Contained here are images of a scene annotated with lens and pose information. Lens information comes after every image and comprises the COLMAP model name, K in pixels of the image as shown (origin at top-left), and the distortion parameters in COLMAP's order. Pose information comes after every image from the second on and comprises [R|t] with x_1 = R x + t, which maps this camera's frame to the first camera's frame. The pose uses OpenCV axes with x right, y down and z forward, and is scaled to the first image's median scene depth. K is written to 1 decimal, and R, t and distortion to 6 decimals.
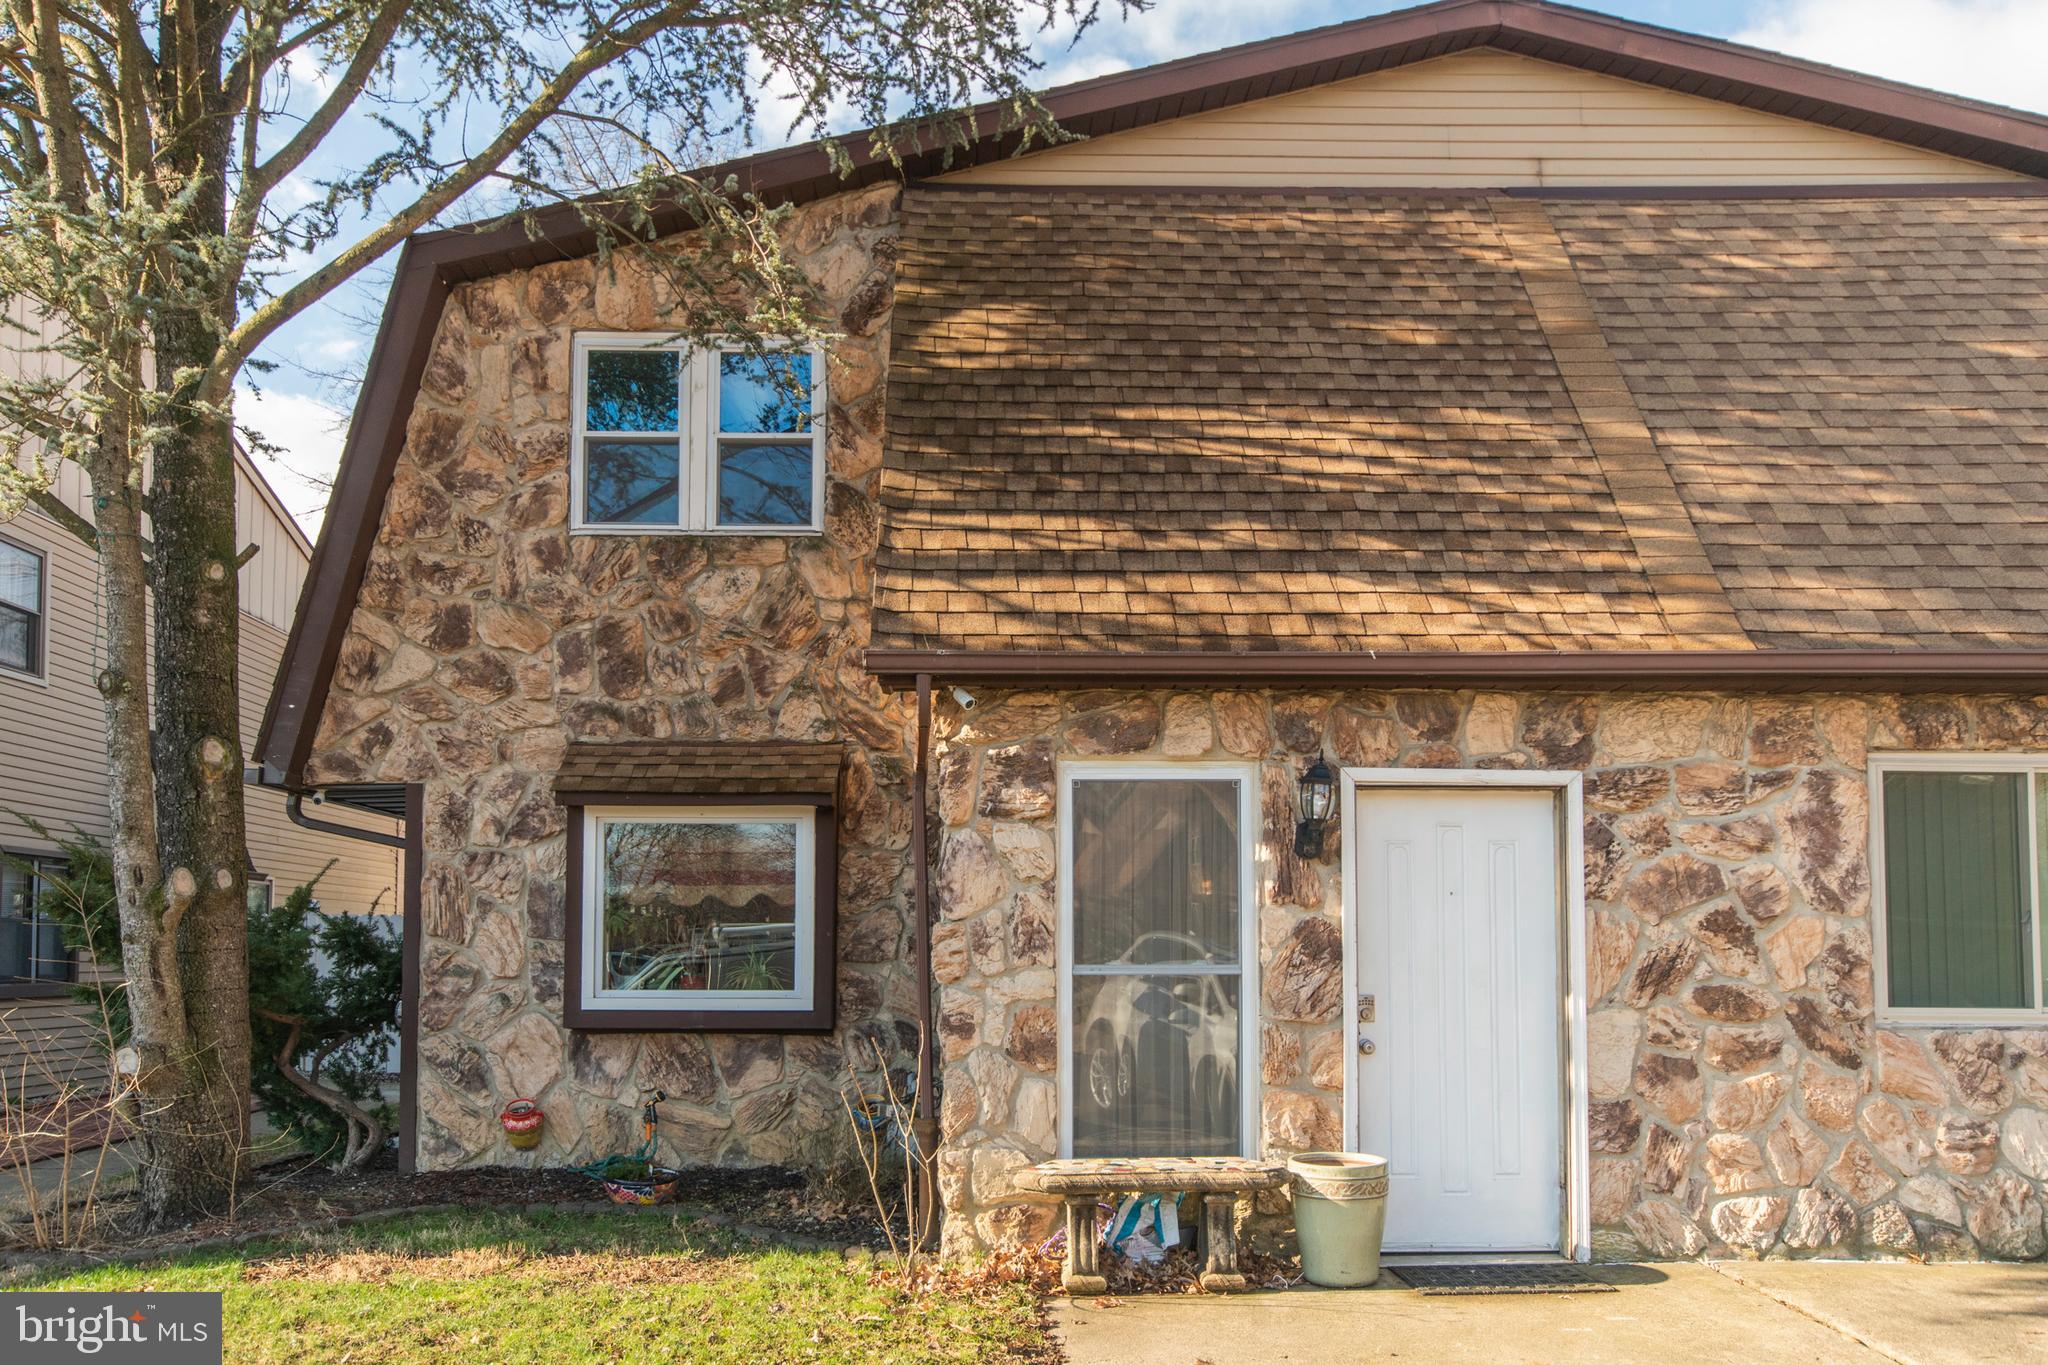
lens RADIAL K [[1527.7, 0, 1023.6], [0, 1527.7, 681.8], [0, 0, 1]] dist [-0.002404, -0.000772]
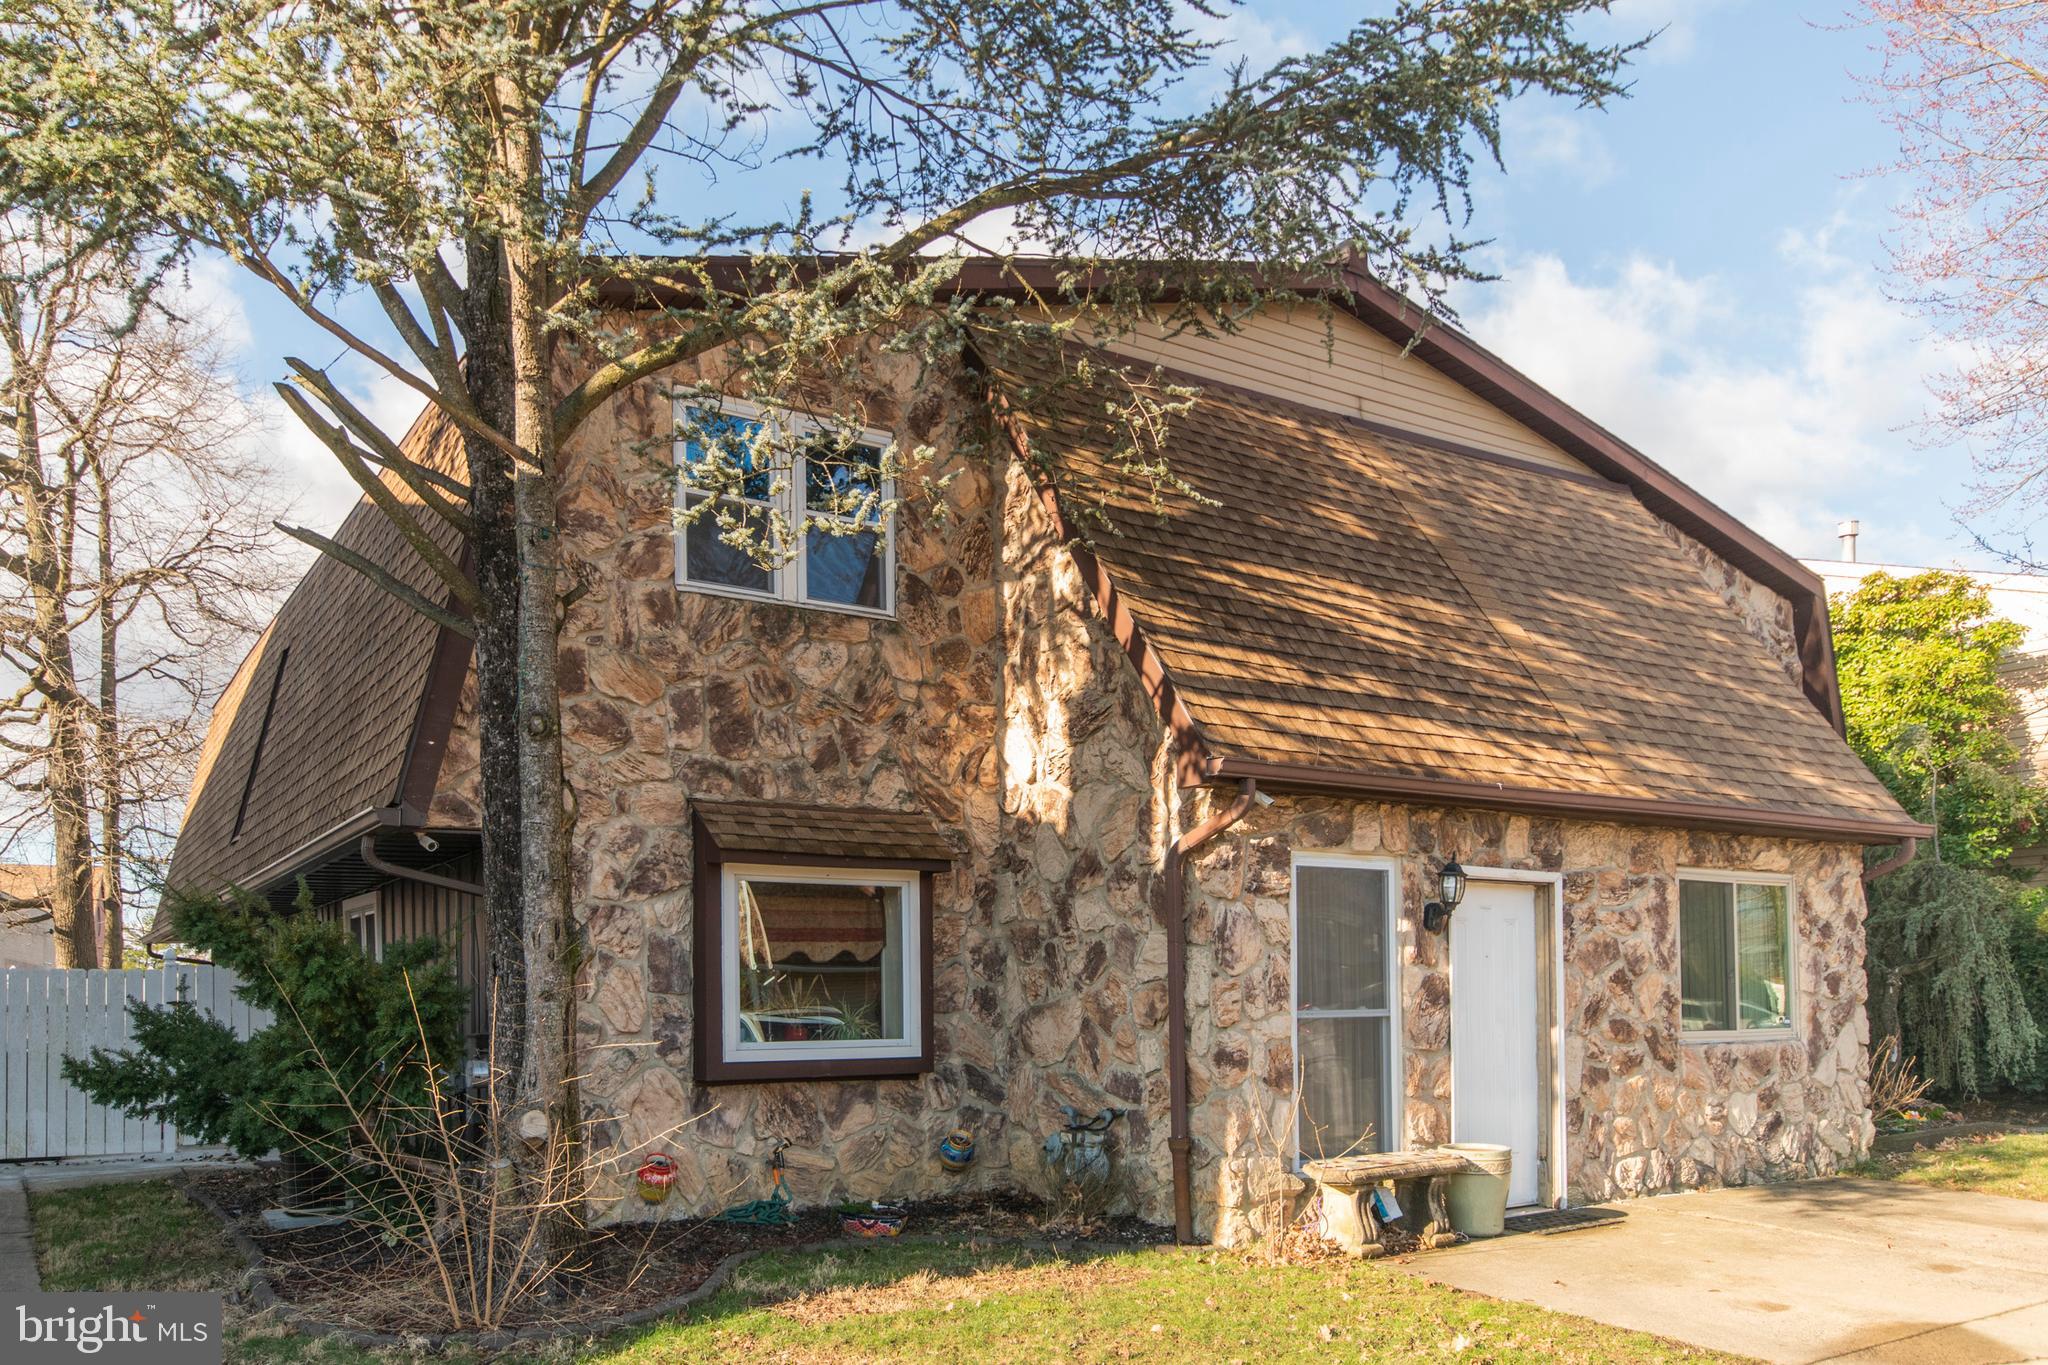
lens RADIAL K [[1527.7, 0, 983.8], [0, 1527.7, 746.4], [0, 0, 1]] dist [-0.002404, -0.000772]
pose [[0.848875, 0.077932, 0.522817, -0.846687], [-0.082977, 0.996456, -0.013807, 0.004063], [-0.522040, -0.031662, 0.852333, 0.051849]]
